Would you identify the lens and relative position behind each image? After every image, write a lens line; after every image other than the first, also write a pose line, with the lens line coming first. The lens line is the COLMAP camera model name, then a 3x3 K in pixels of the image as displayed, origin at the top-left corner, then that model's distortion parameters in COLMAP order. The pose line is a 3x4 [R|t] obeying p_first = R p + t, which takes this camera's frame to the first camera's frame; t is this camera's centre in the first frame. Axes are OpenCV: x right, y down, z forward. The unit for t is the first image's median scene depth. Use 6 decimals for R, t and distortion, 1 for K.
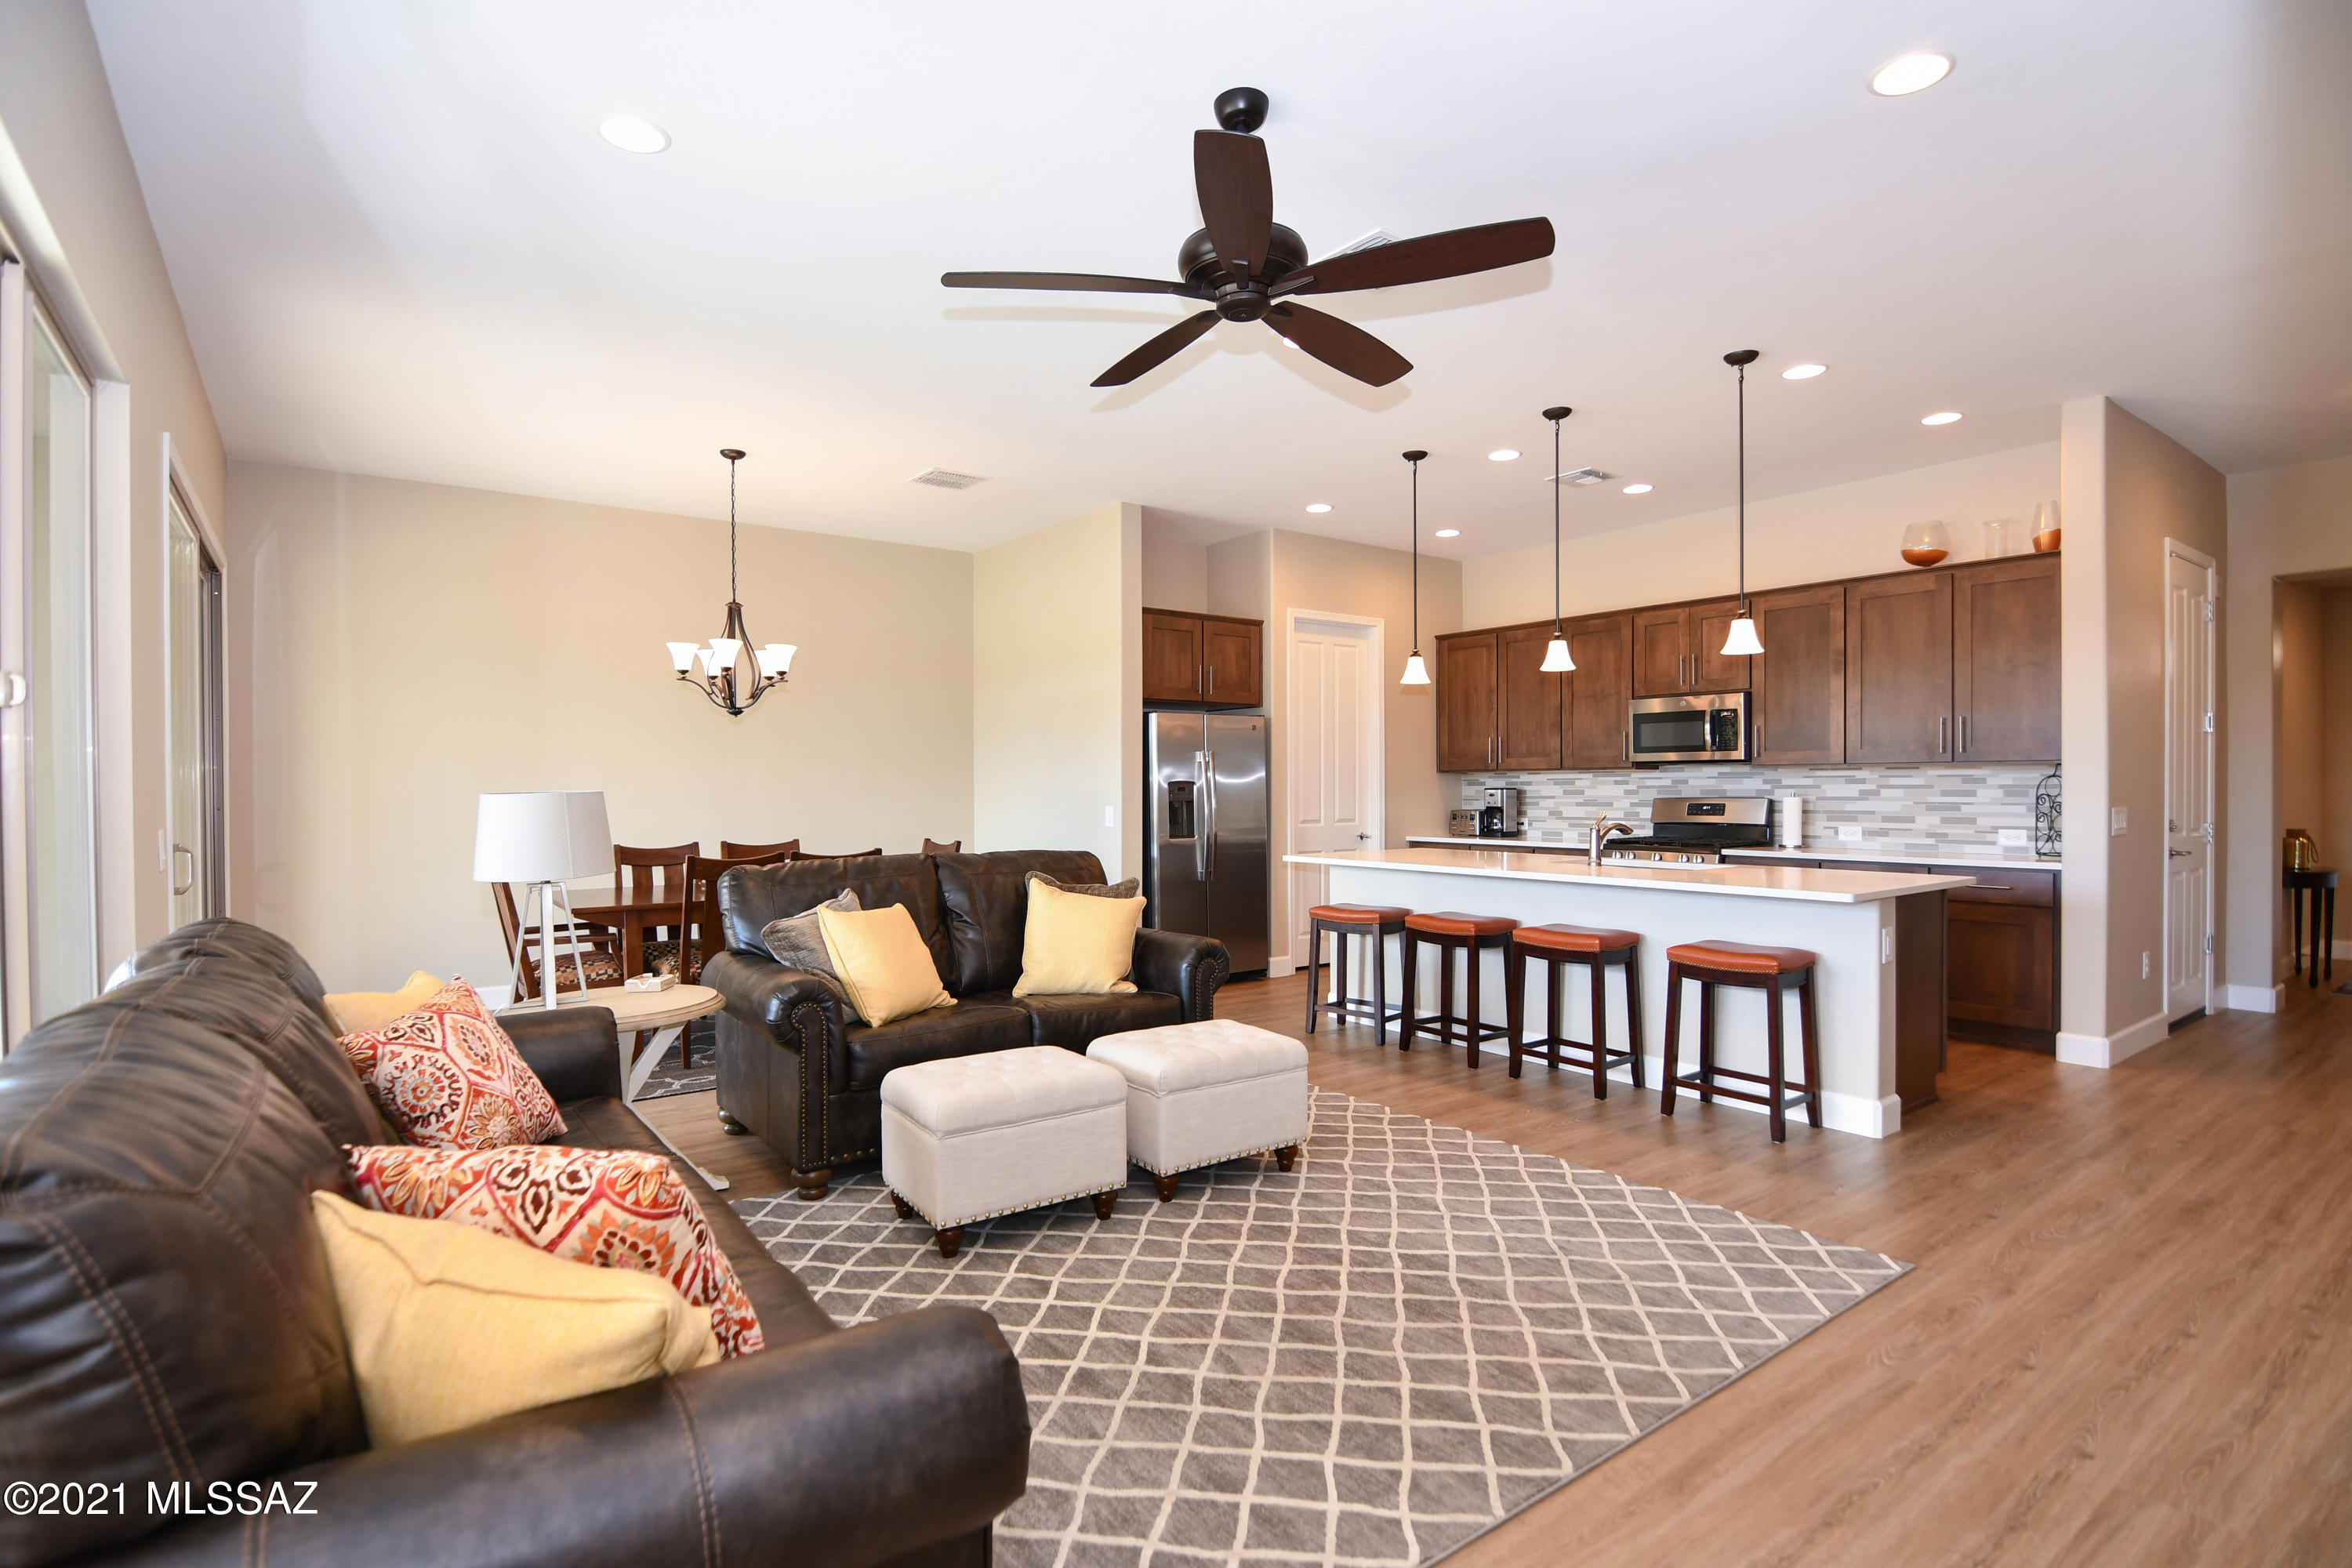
lens RADIAL K [[1146.7, 0, 1168.2], [0, 1146.7, 794.5], [0, 0, 1]] dist [-0.000654, -0.015547]
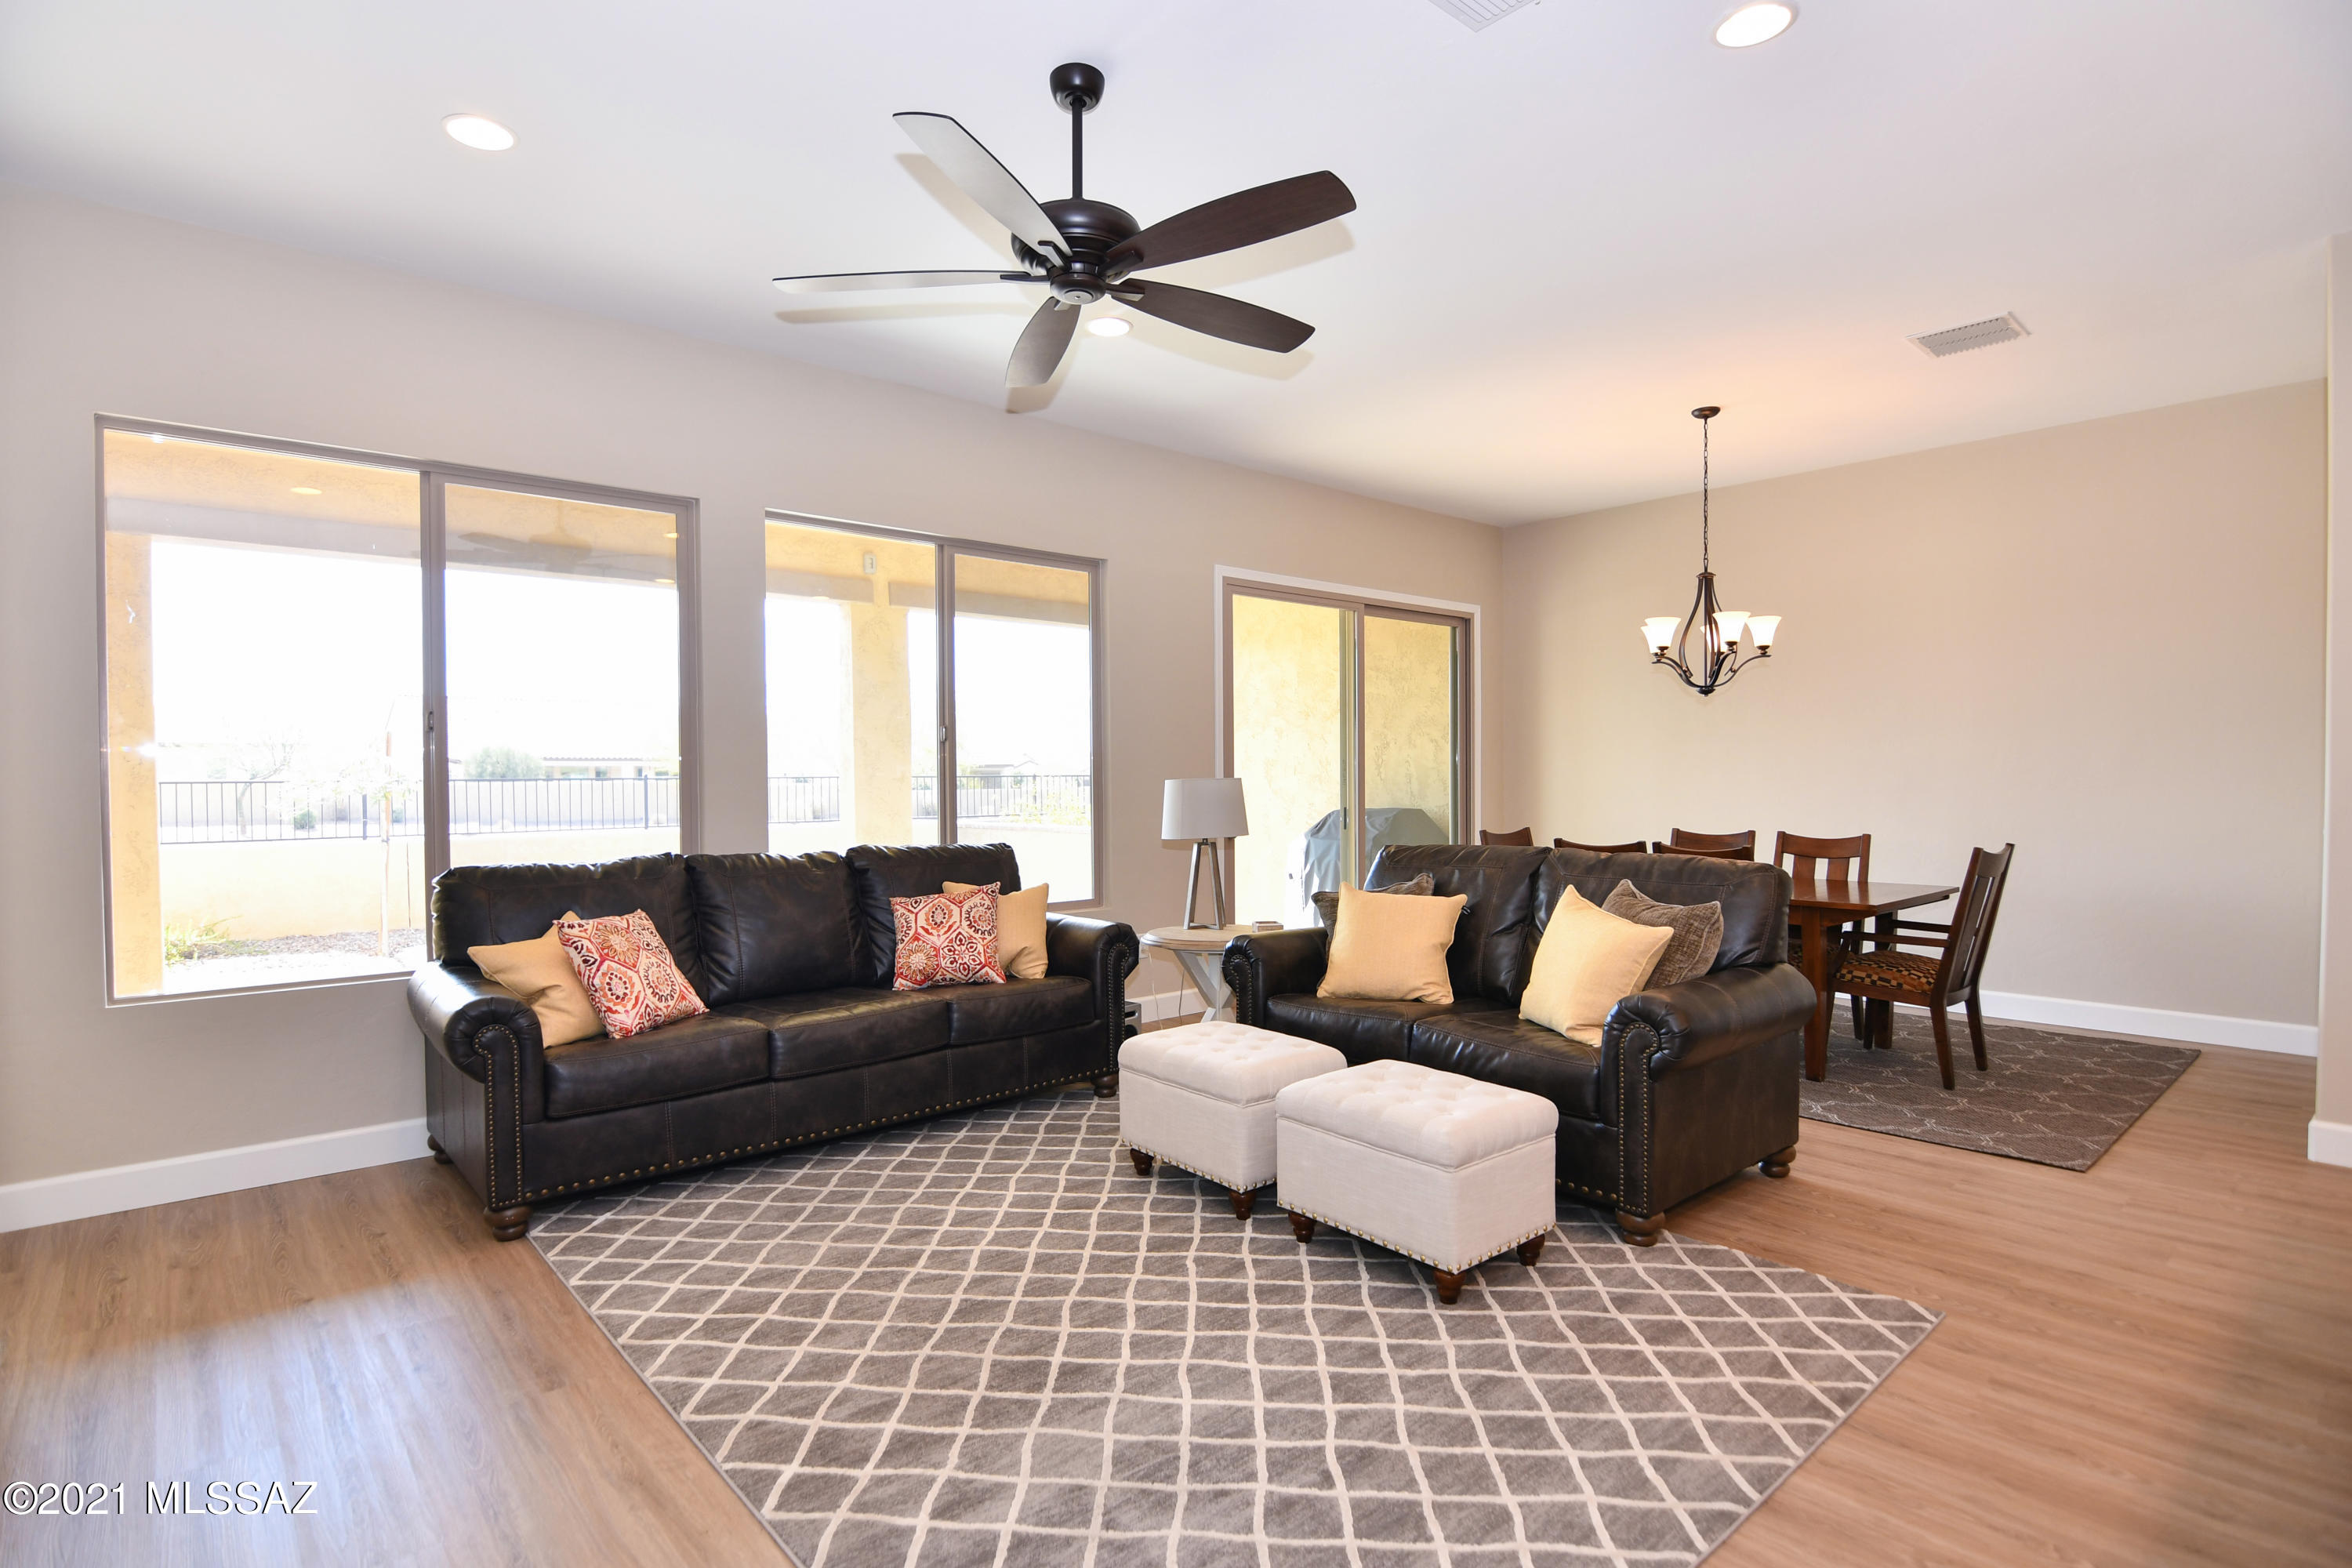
lens RADIAL K [[1163.2, 0, 1165.6], [0, 1163.2, 795.7], [0, 0, 1]] dist [-0.000120, -0.016826]
pose [[0.084064, 0.020836, -0.996243, 0.481849], [-0.000960, 0.999783, 0.020829, -0.005745], [0.996460, -0.000794, 0.084065, 0.446997]]
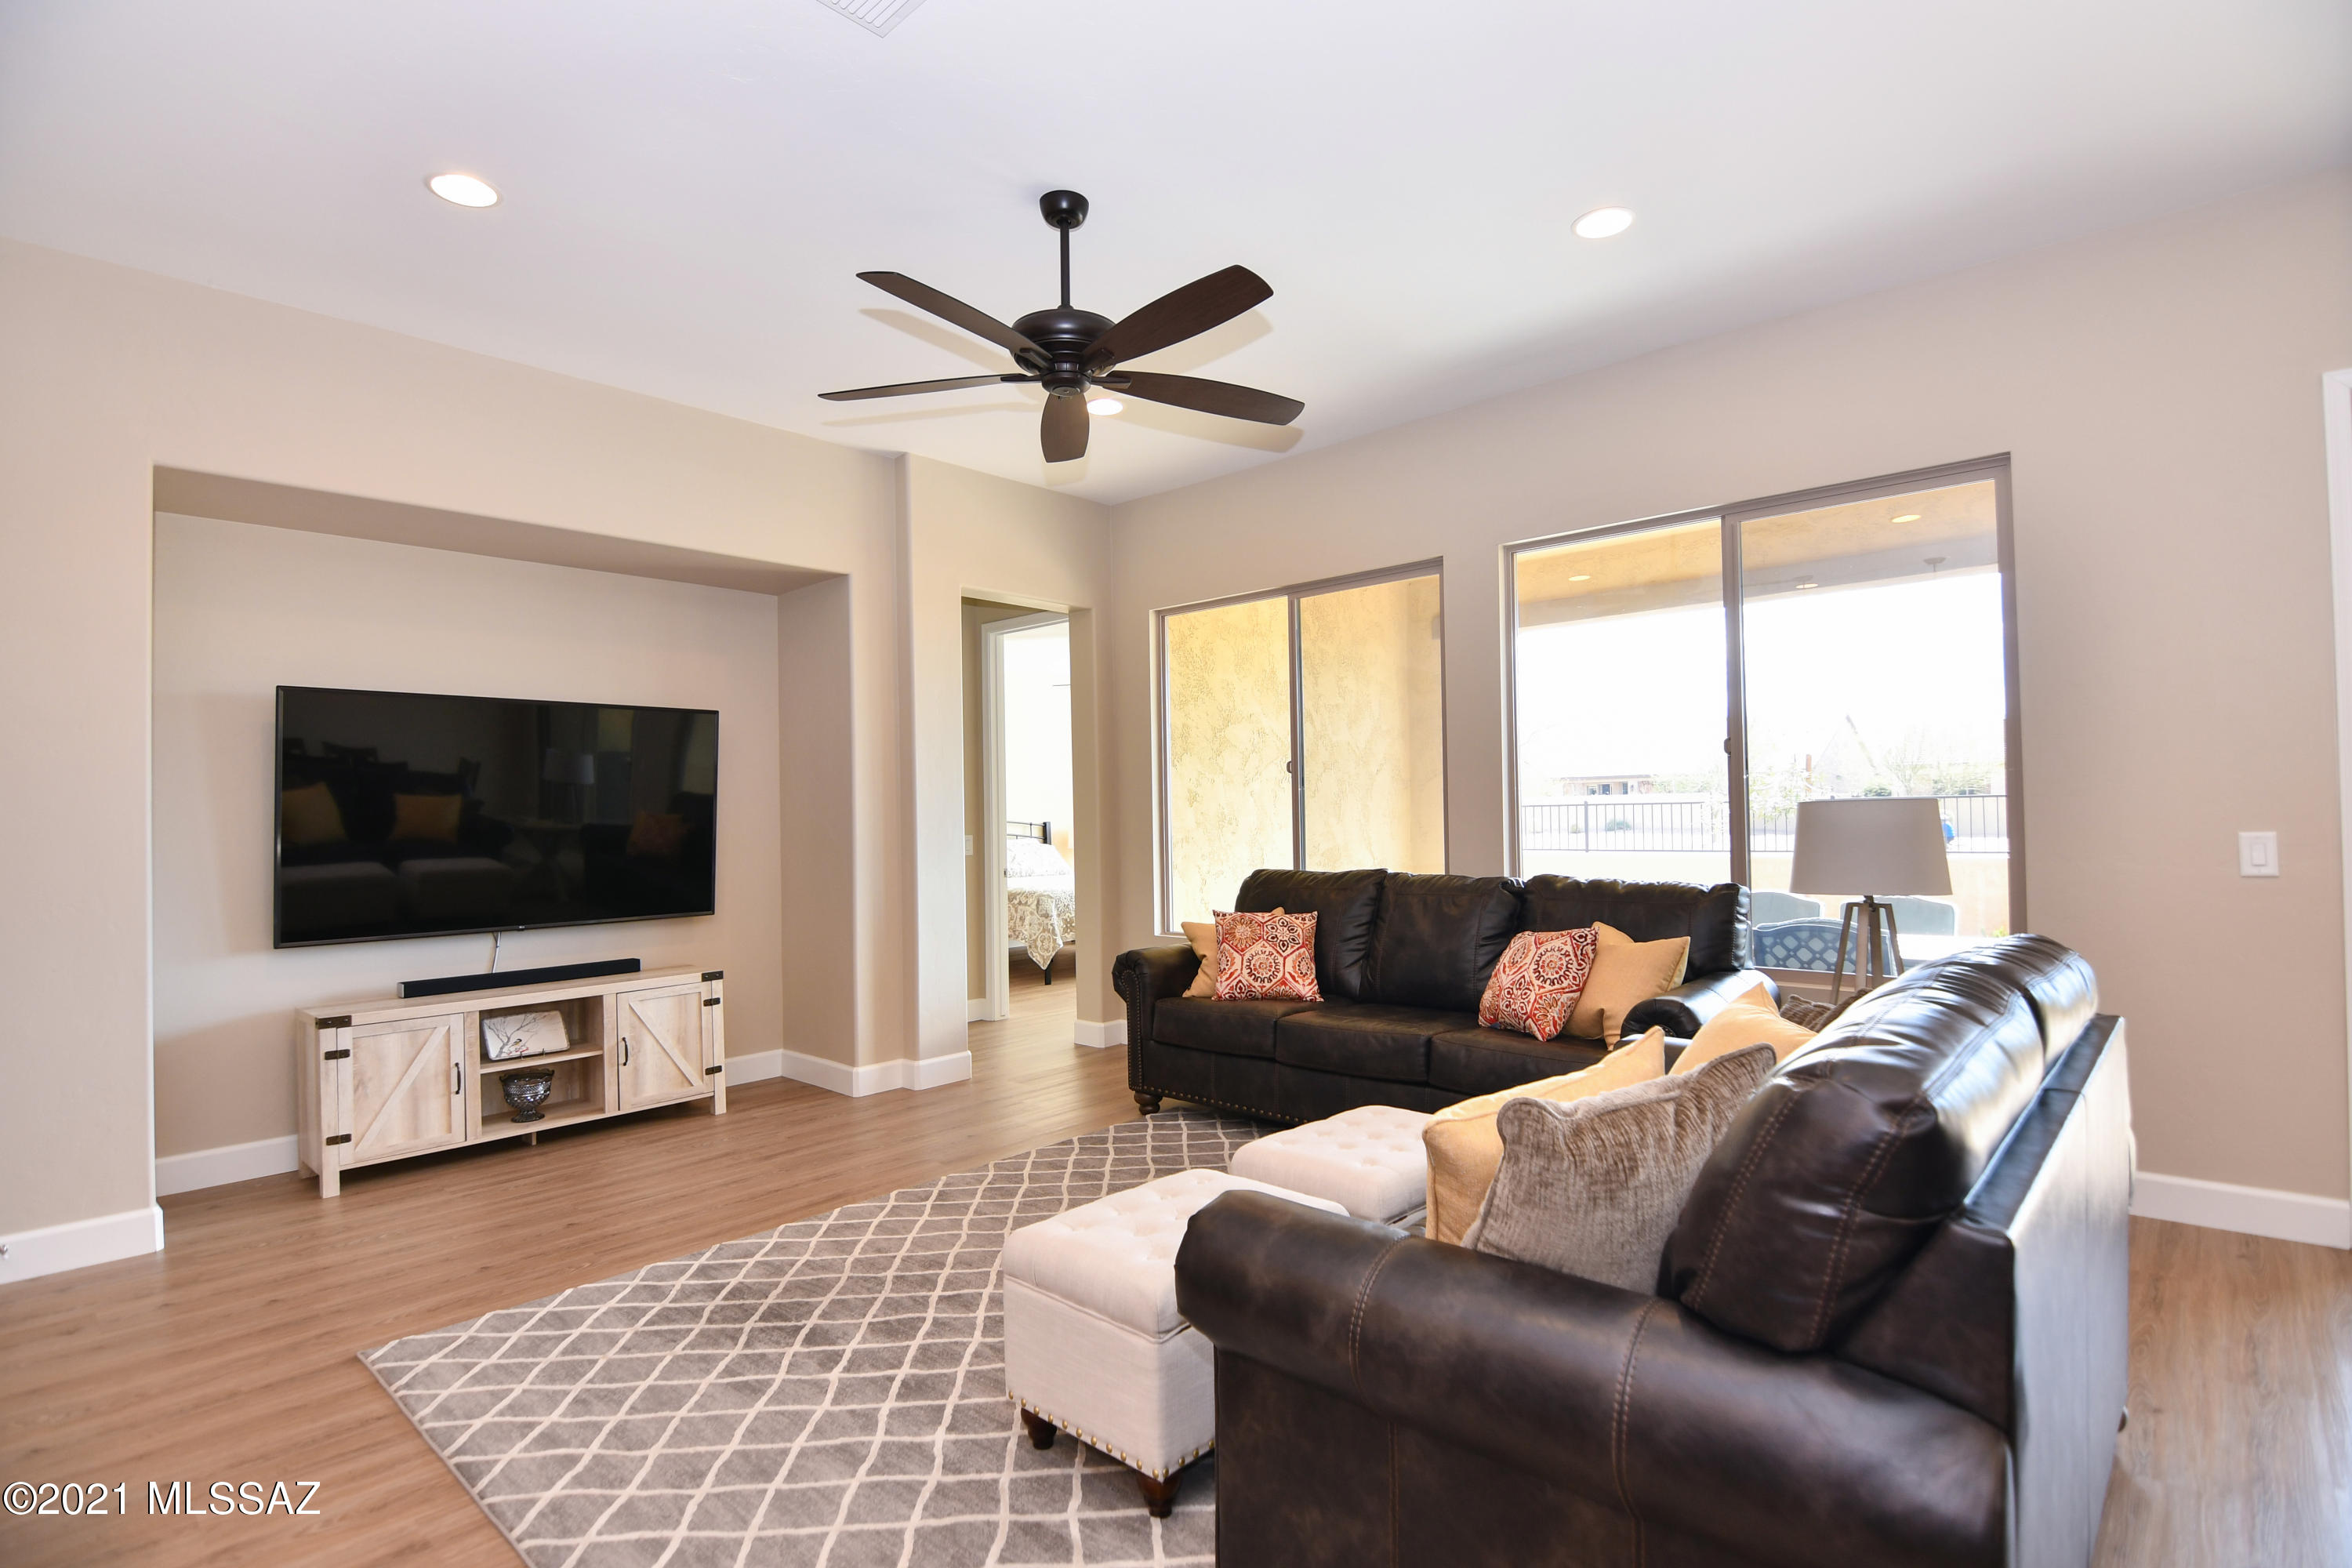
lens RADIAL K [[1146.7, 0, 1168.2], [0, 1146.7, 794.5], [0, 0, 1]] dist [-0.000654, -0.015547]
pose [[-0.981556, 0.020301, -0.190092, 0.084484], [0.021992, 0.999735, -0.006788, -0.007011], [0.189903, -0.010843, -0.981743, 0.950878]]
